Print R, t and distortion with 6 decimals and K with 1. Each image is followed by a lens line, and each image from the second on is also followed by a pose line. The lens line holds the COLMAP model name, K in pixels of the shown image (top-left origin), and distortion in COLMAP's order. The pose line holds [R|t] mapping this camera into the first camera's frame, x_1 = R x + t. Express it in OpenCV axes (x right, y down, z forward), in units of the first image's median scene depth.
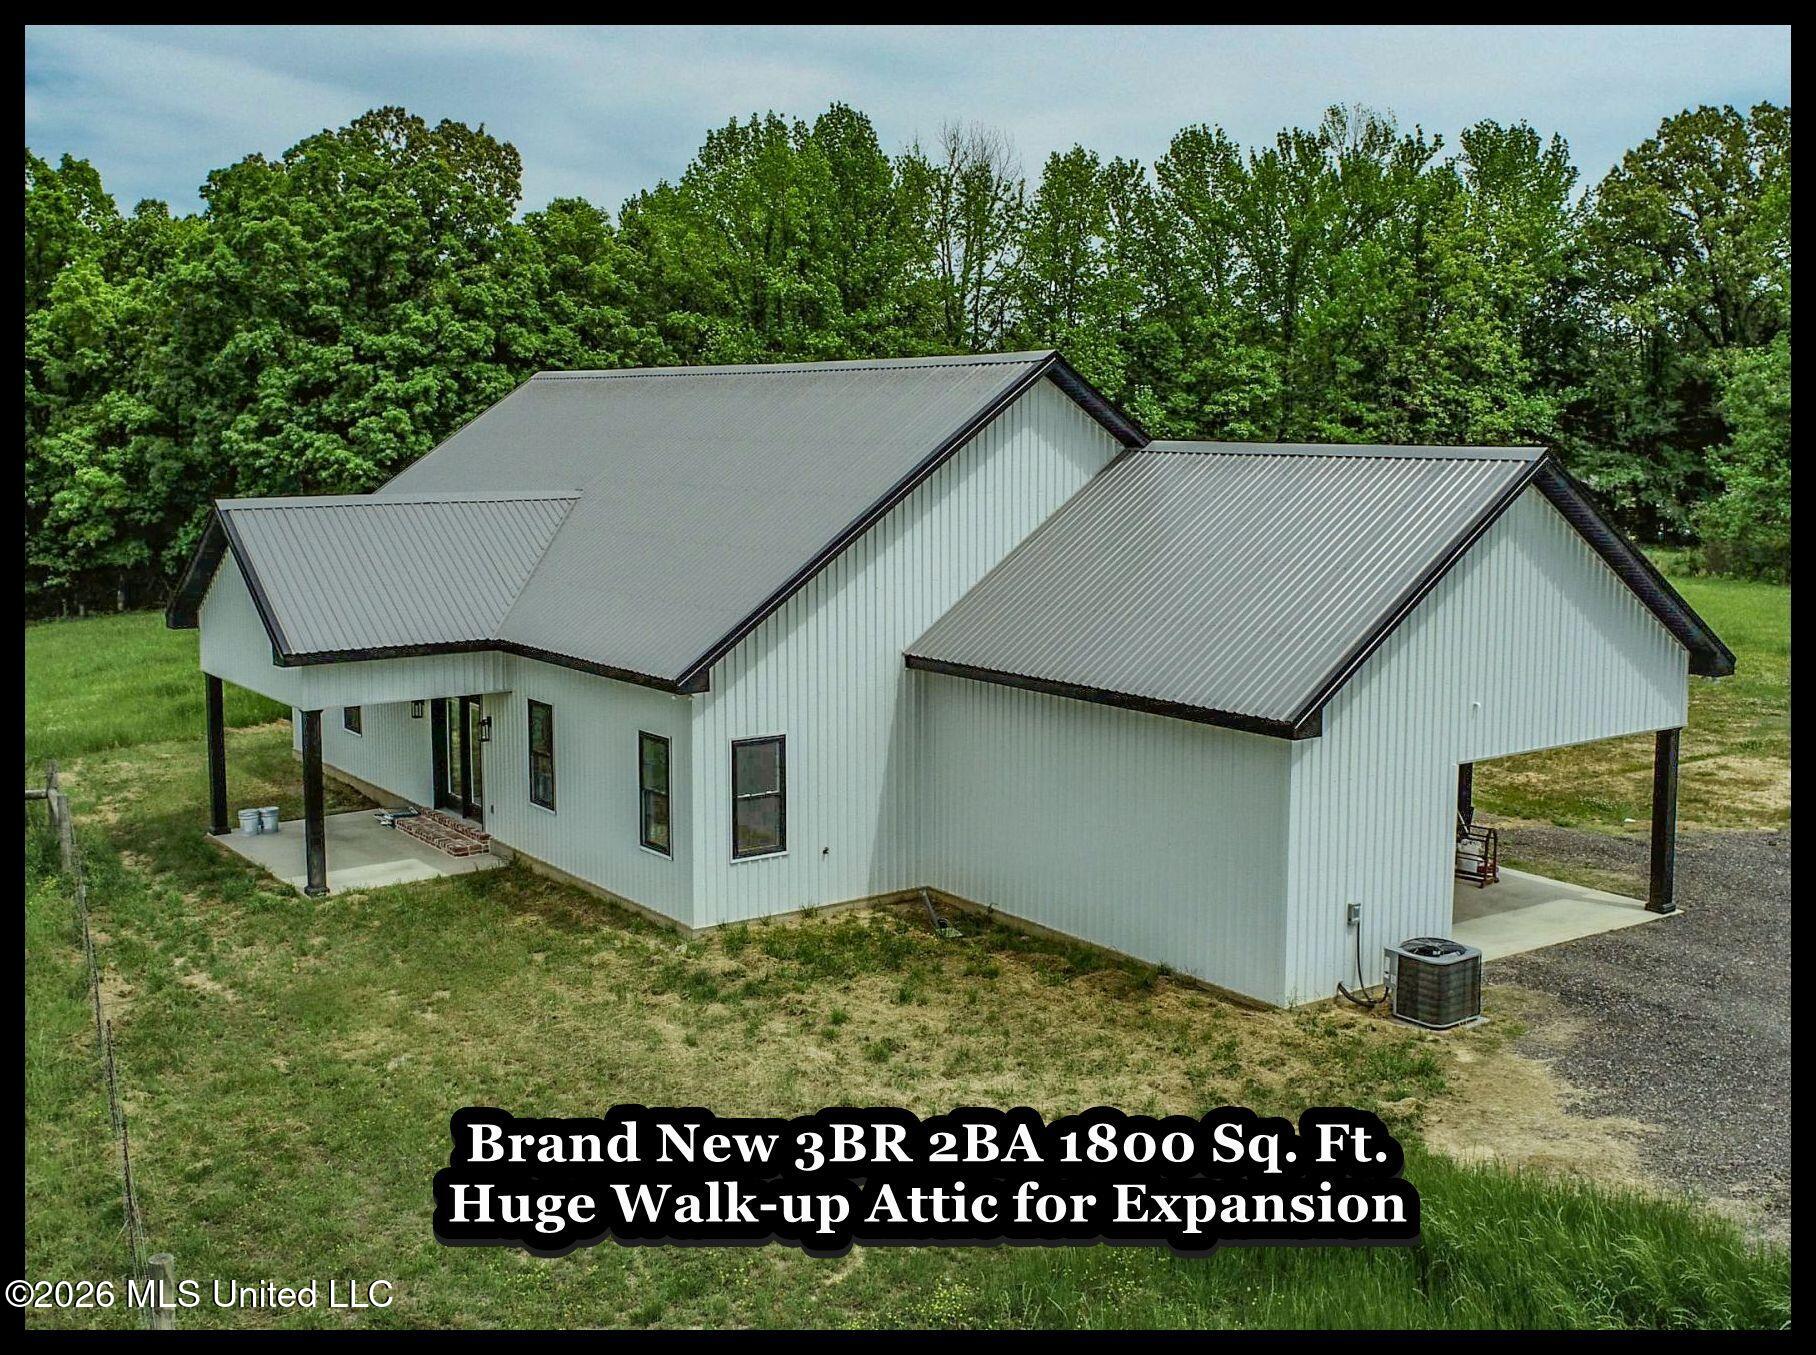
lens RADIAL K [[1900.4, 0, 823.9], [0, 1900.4, 568.4], [0, 0, 1]] dist [-0.007692, 0.000000]
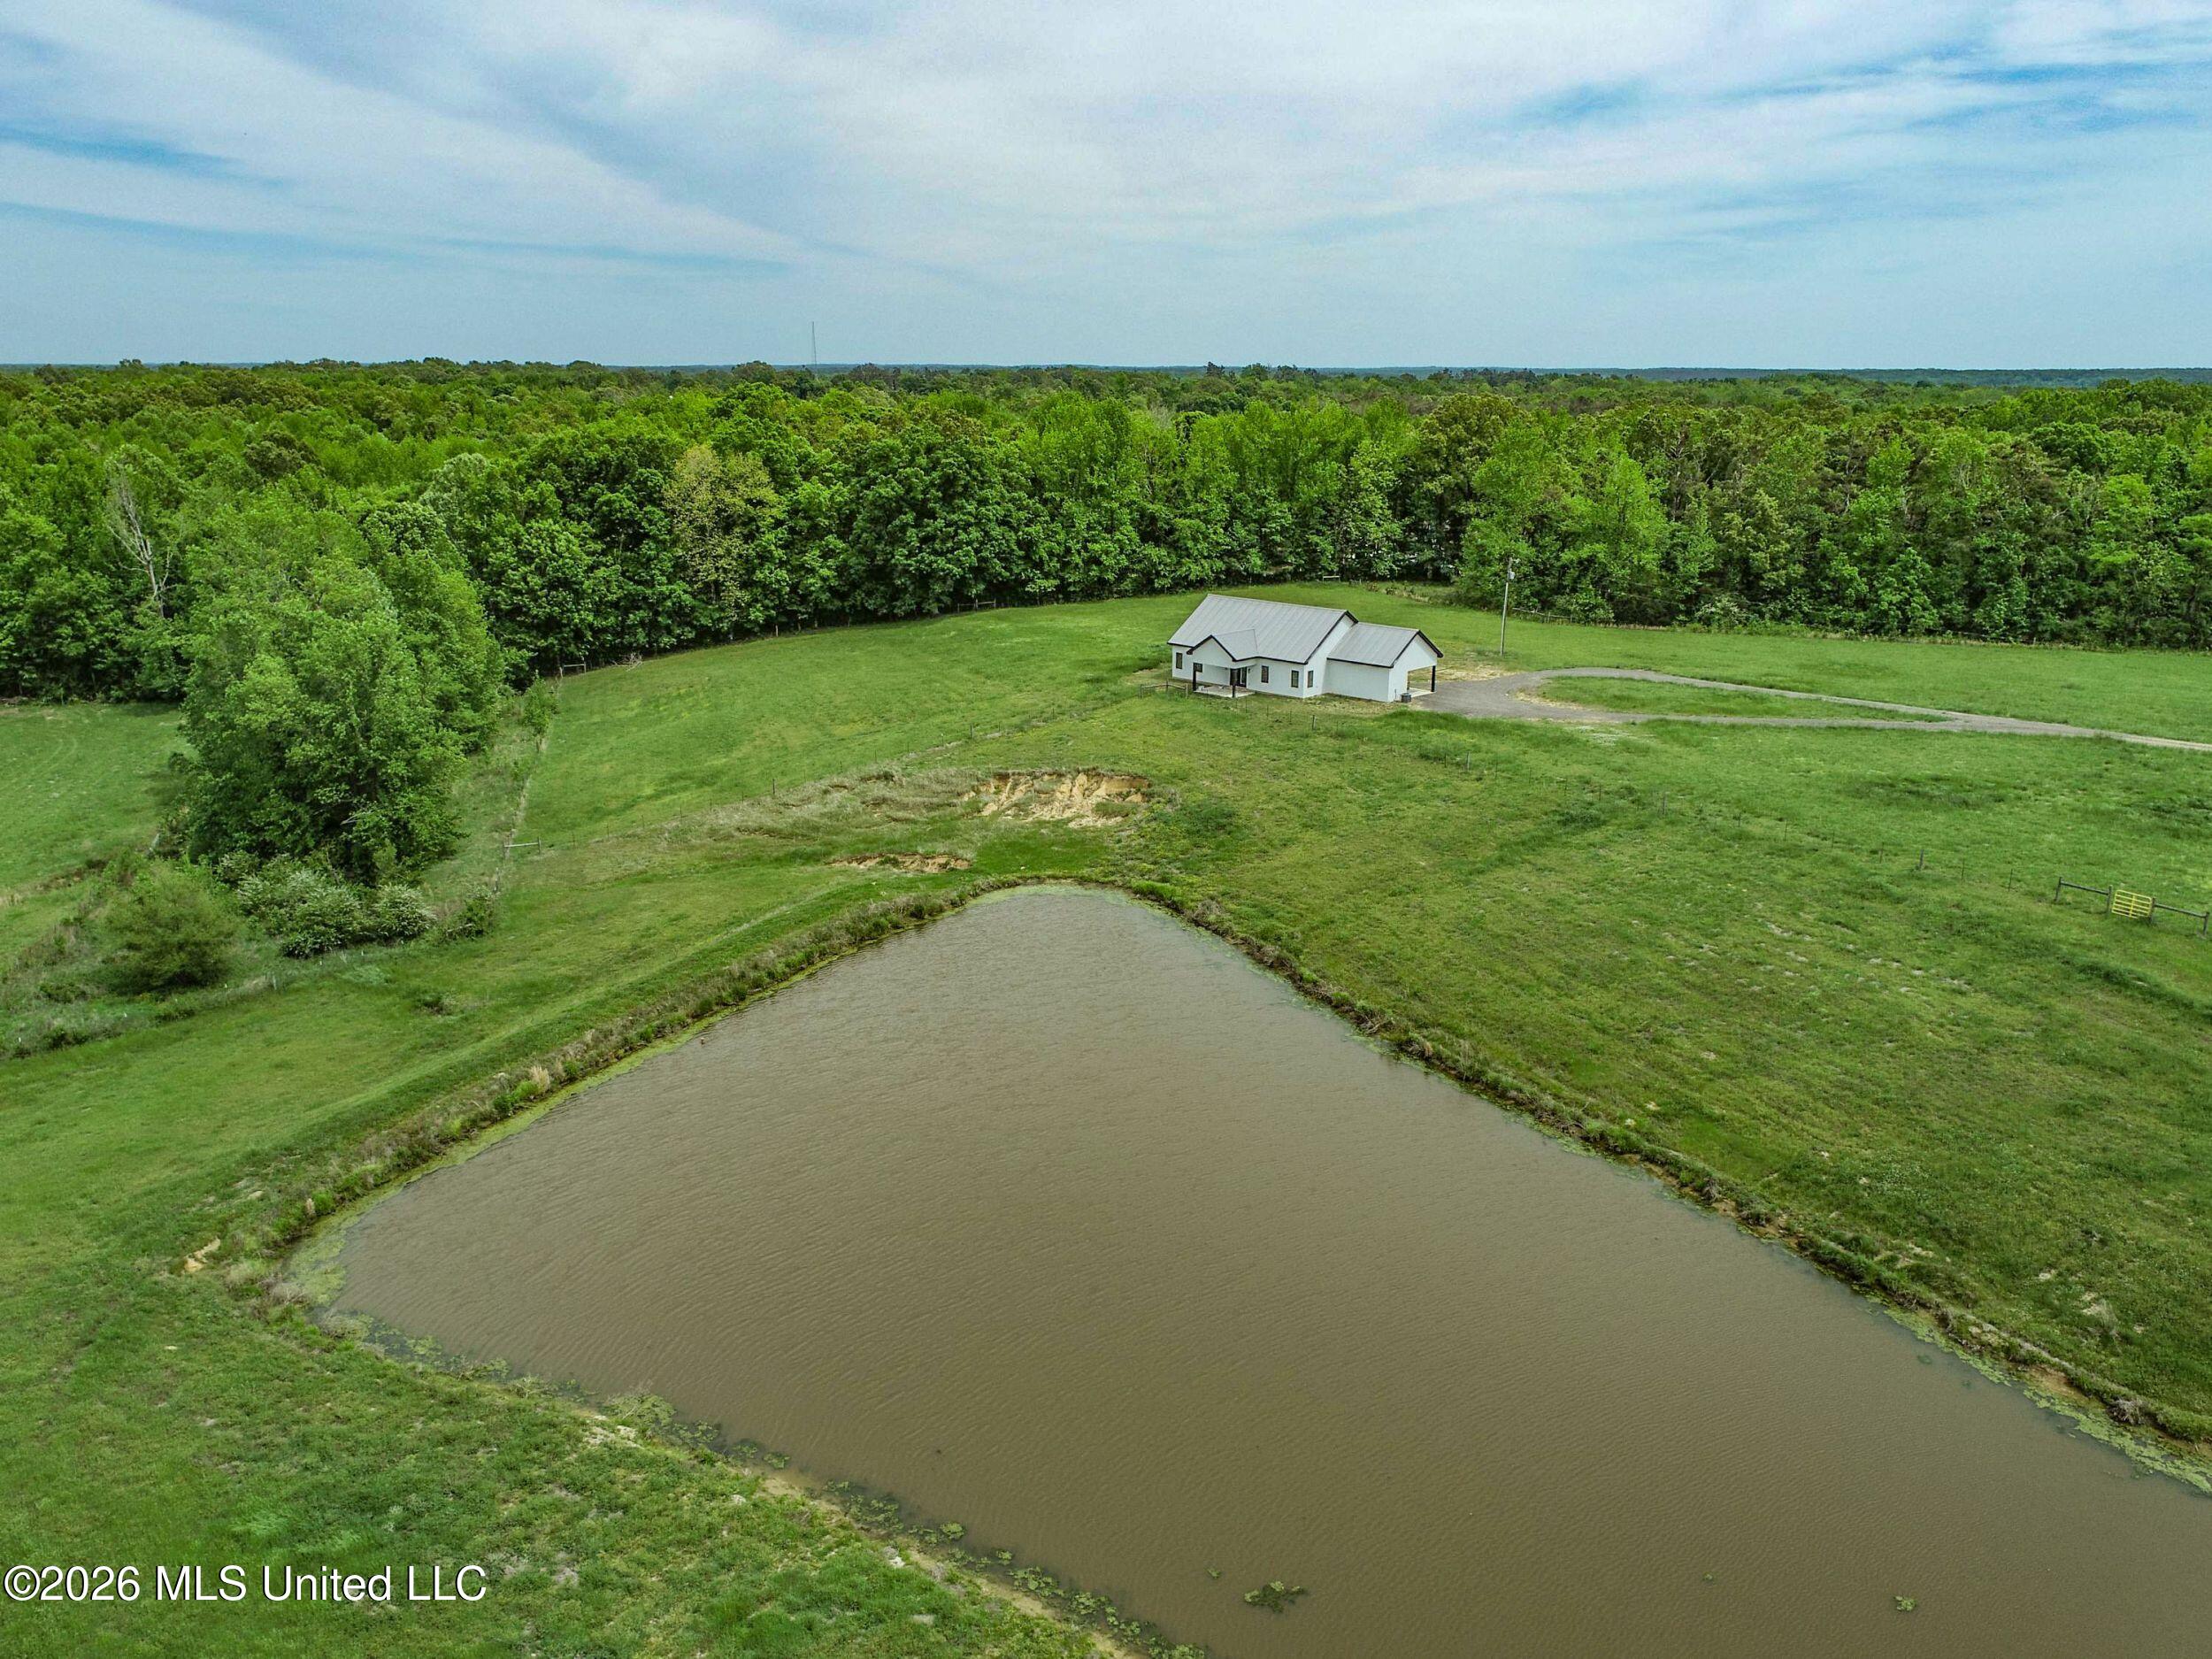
lens RADIAL K [[1677.9, 0, 1100.4], [0, 1677.9, 838.6], [0, 0, 1]] dist [-0.015123, 0.005593]
pose [[0.977524, -0.049794, 0.204859, -0.520550], [0.010735, 0.982203, 0.187515, -0.117216], [-0.210550, -0.181102, 0.960662, -1.217077]]
